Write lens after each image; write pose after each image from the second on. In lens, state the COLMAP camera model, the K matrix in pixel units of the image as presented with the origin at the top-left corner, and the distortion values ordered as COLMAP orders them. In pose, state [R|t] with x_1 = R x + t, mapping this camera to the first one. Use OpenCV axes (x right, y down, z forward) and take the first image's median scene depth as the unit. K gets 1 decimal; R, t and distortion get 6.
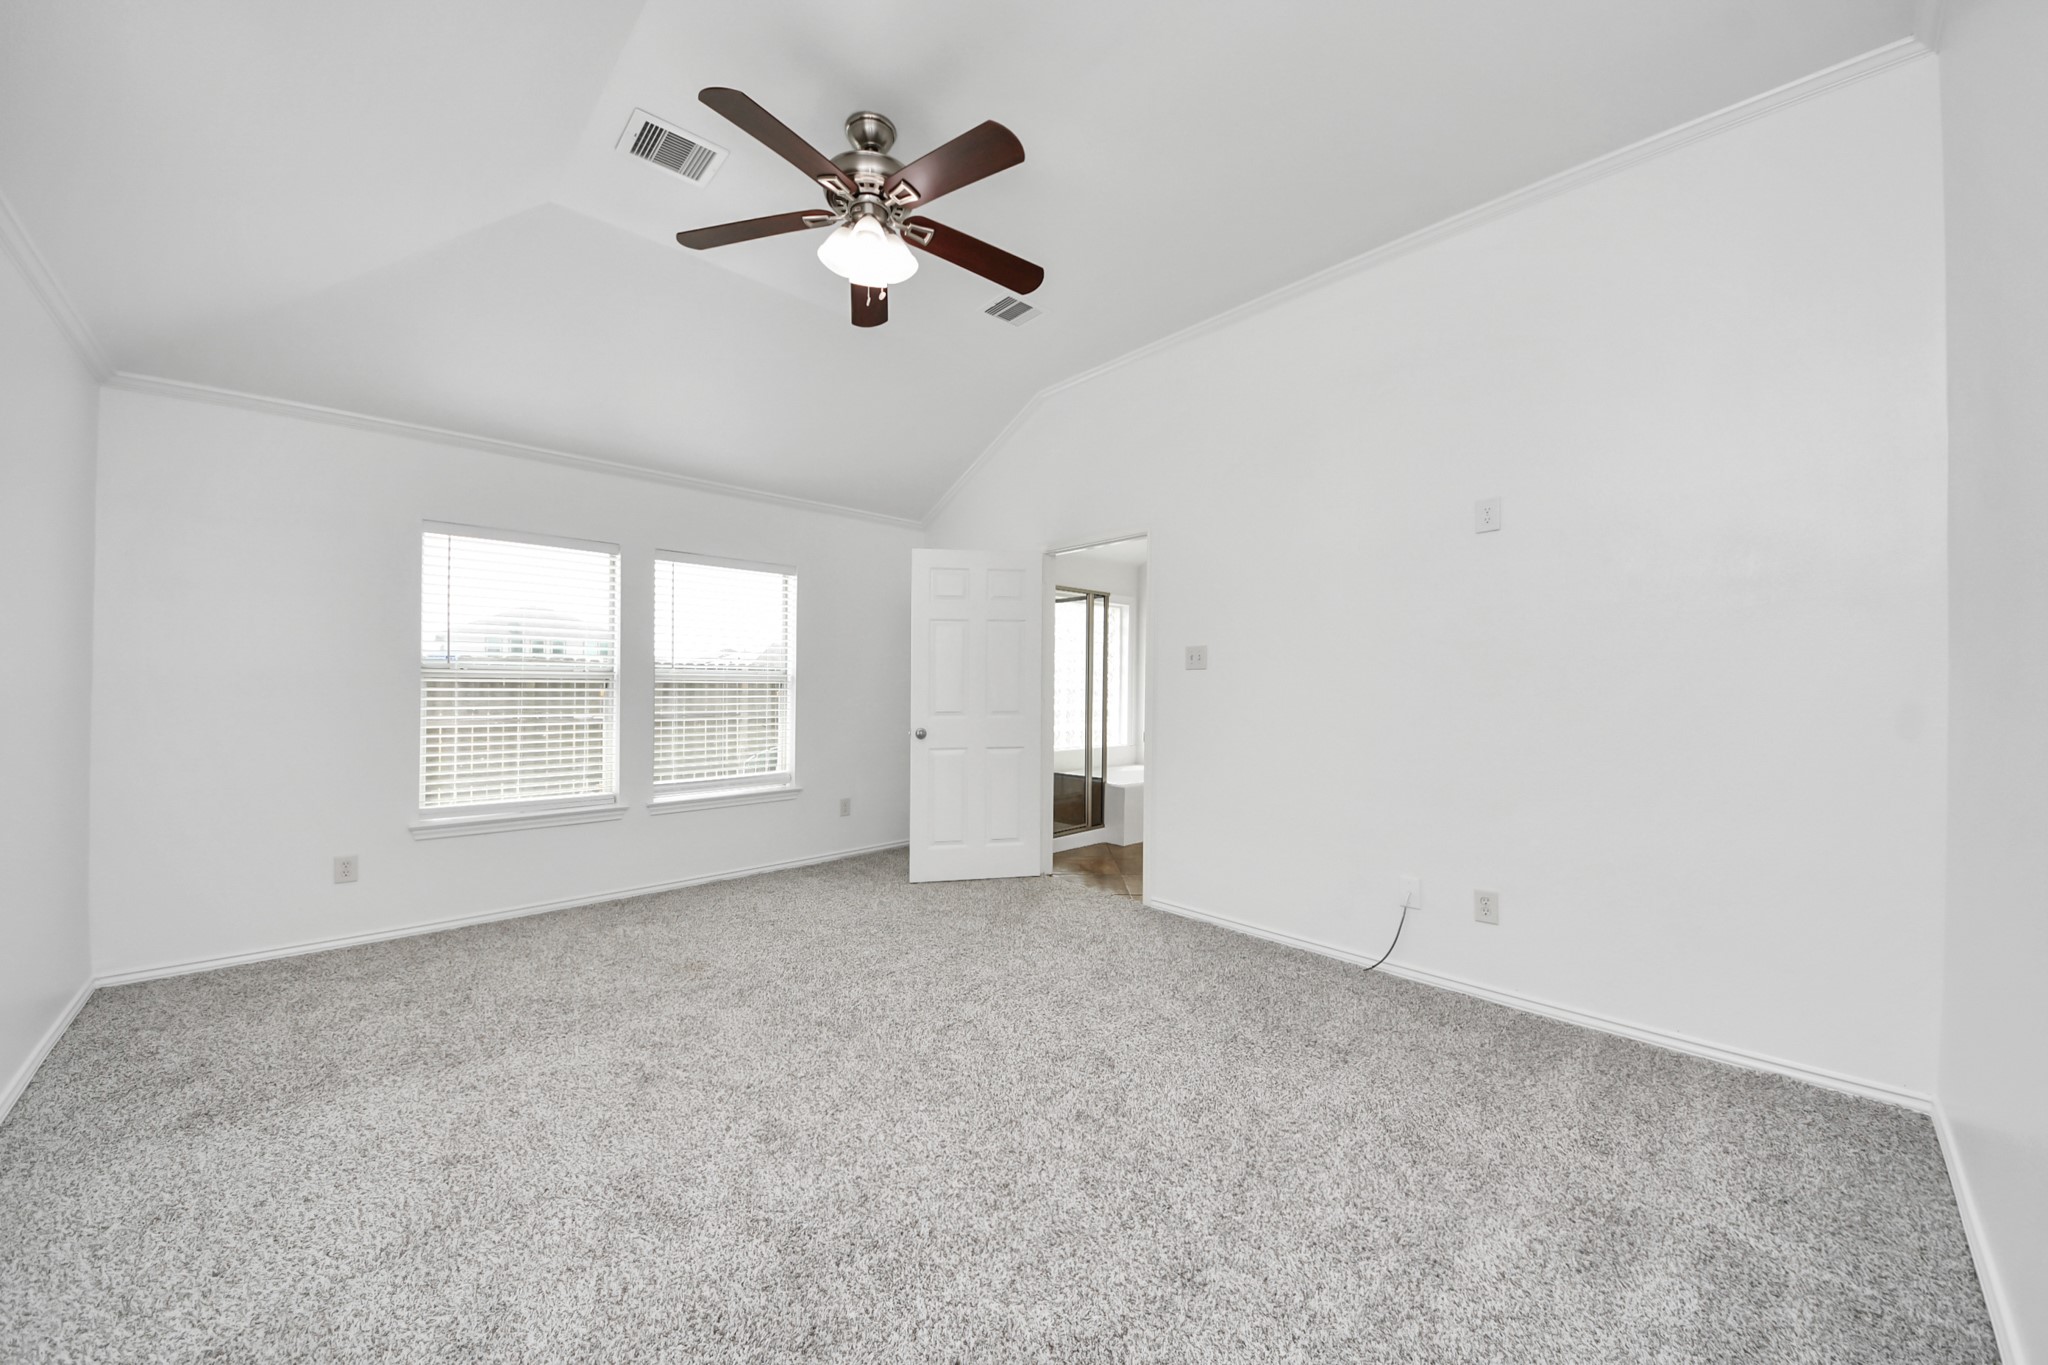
lens RADIAL K [[750.1, 0, 1012.6], [0, 750.1, 682.9], [0, 0, 1]] dist [0.000204, -0.000069]
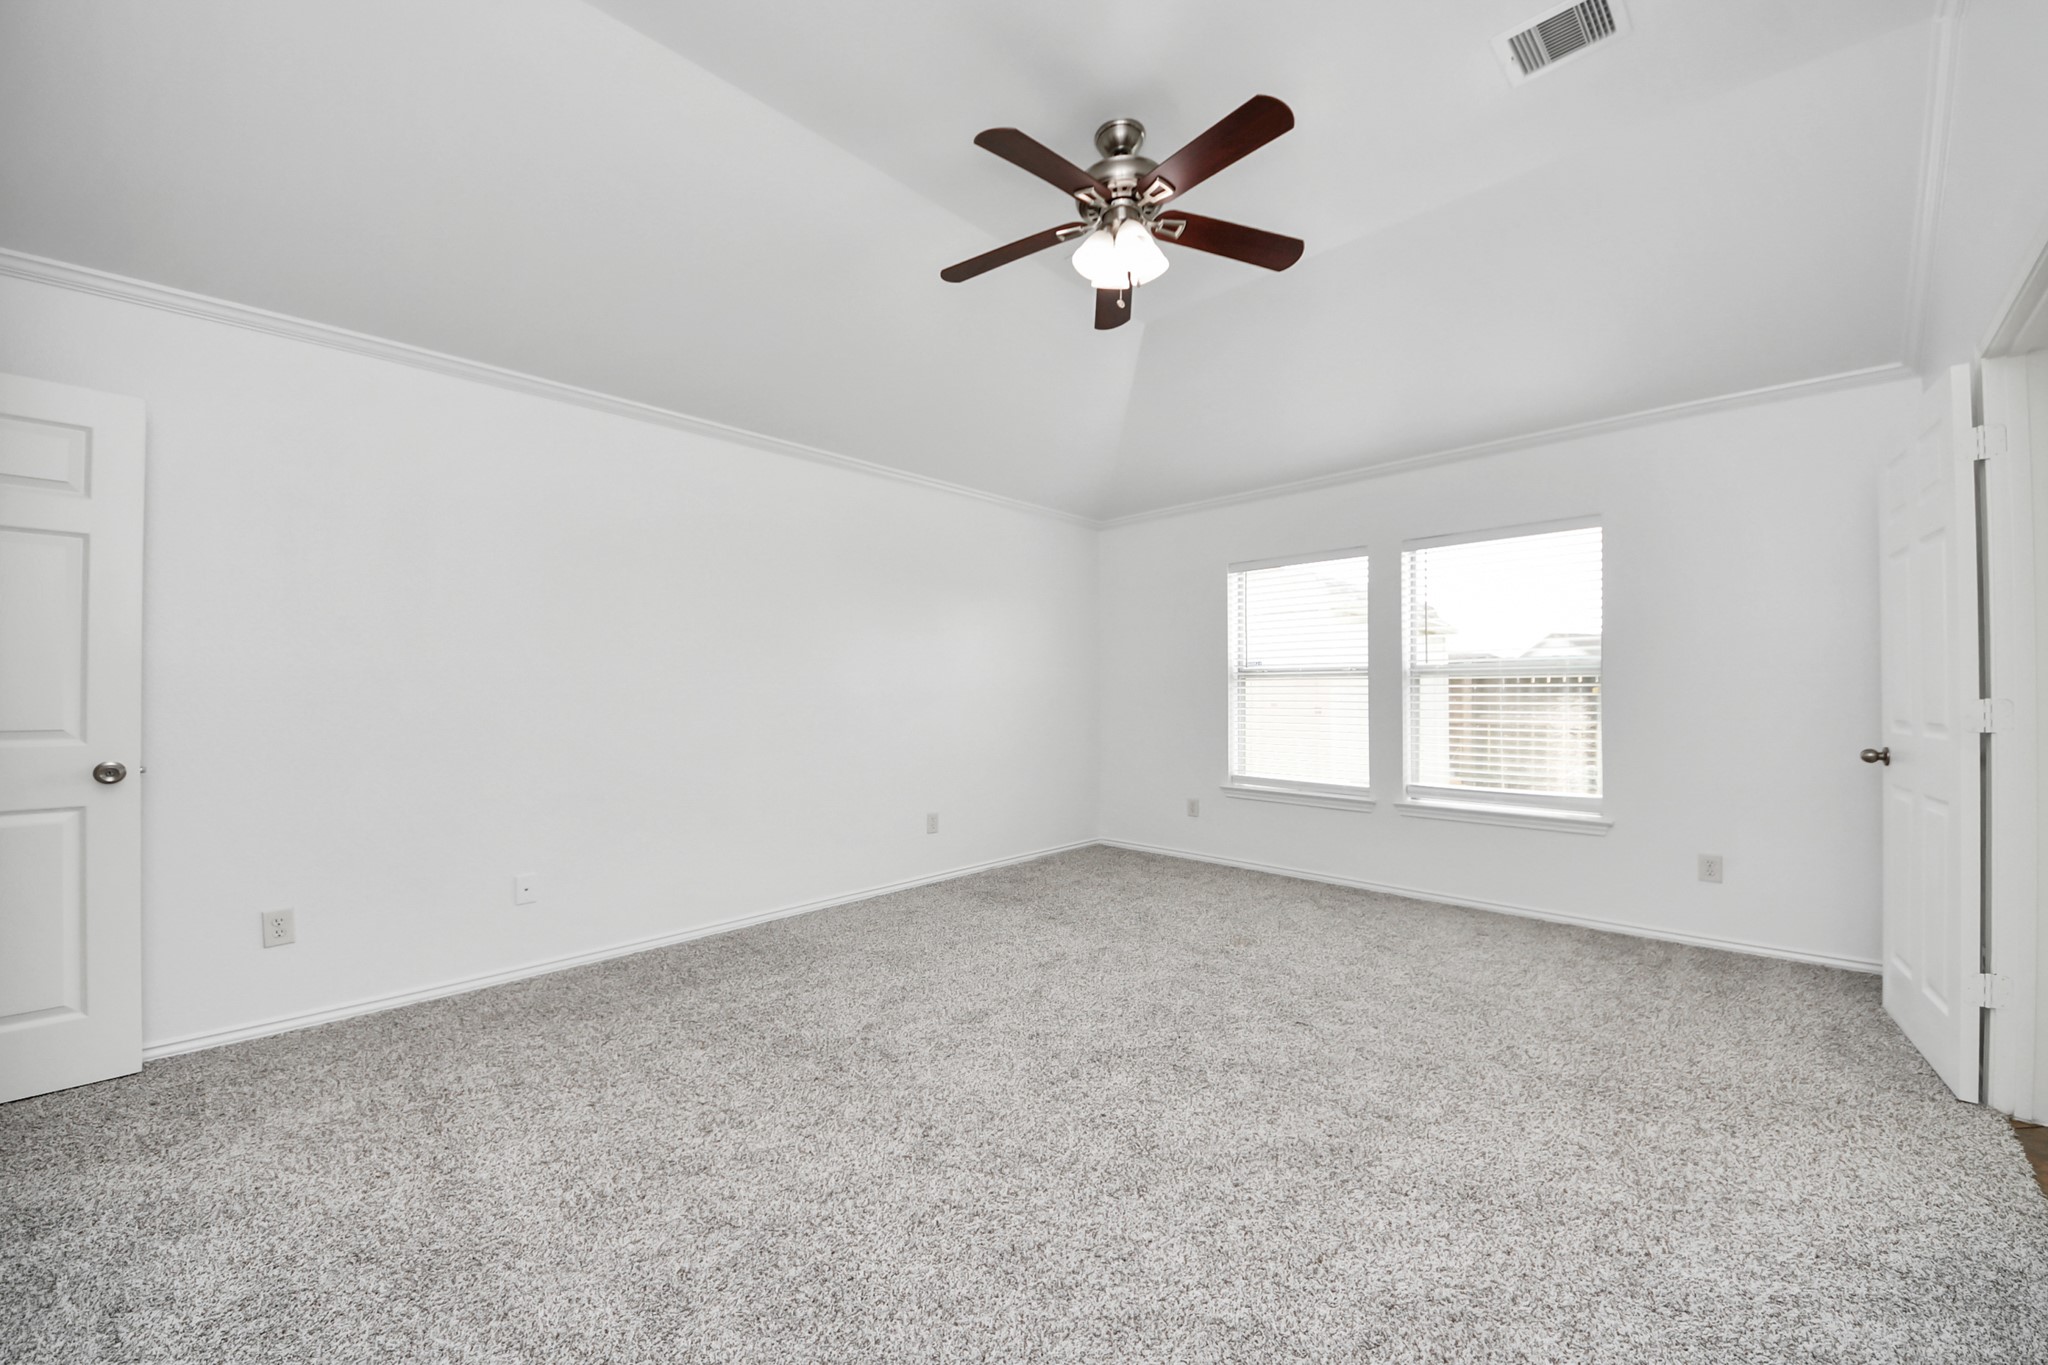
lens RADIAL K [[750.1, 0, 1012.6], [0, 750.1, 682.9], [0, 0, 1]] dist [0.000204, -0.000069]
pose [[0.038051, -0.009958, -0.999226, 0.554601], [0.015599, 0.999834, -0.009370, 0.006521], [0.999154, -0.015230, 0.038200, 0.539135]]
